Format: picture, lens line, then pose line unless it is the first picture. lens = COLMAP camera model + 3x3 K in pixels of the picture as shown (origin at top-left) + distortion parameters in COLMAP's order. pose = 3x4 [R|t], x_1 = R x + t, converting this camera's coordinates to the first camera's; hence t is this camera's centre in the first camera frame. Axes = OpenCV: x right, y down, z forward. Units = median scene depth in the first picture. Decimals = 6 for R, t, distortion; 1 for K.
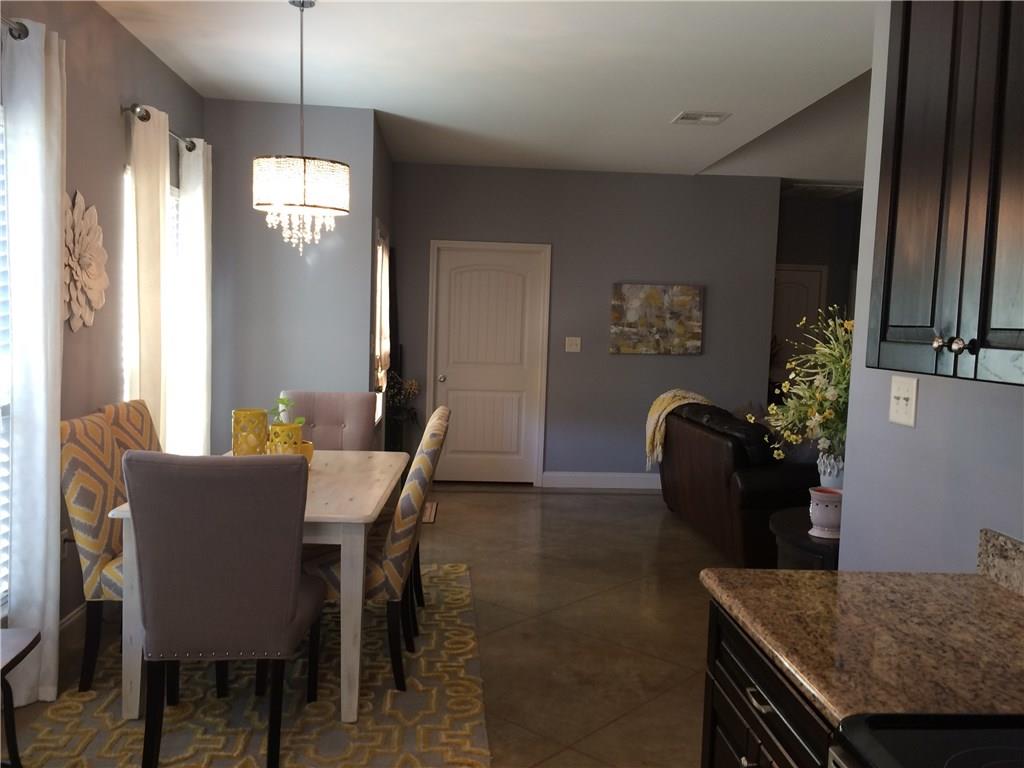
lens RADIAL K [[867.4, 0, 499.1], [0, 867.4, 380.4], [0, 0, 1]] dist [0.107742, -0.122876]
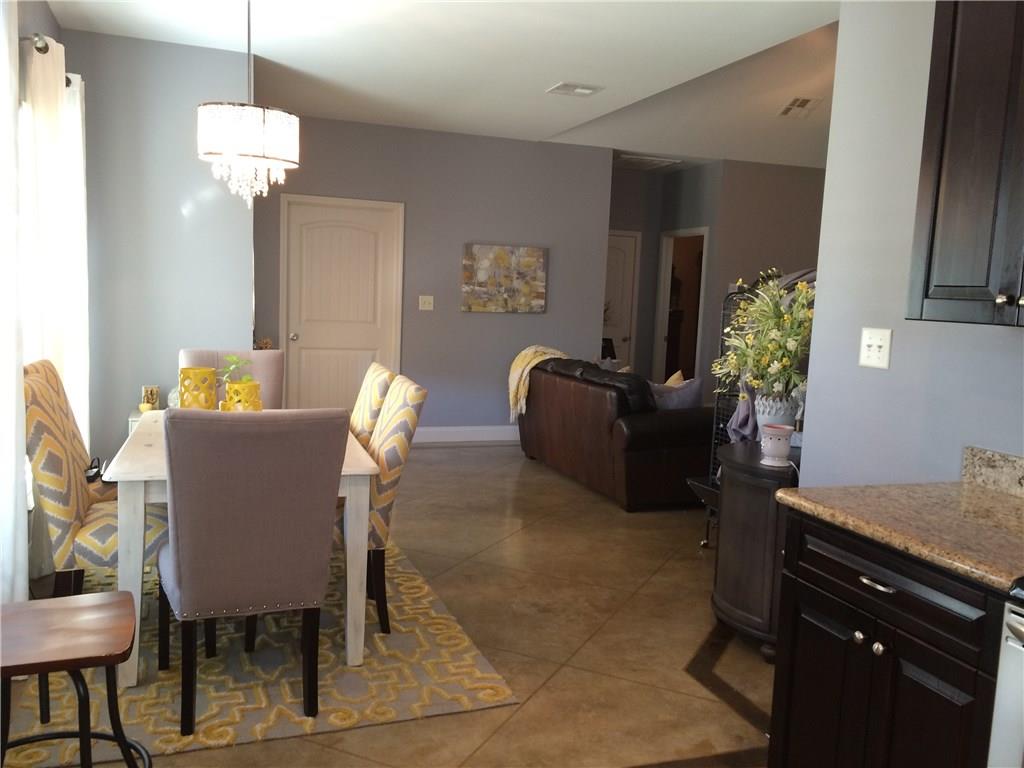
lens RADIAL K [[867.4, 0, 499.1], [0, 867.4, 380.4], [0, 0, 1]] dist [0.107742, -0.122876]
pose [[0.963830, -0.020202, 0.265750, -0.223494], [0.007760, 0.998828, 0.047783, 0.003329], [-0.266404, -0.043992, 0.962857, -0.021912]]
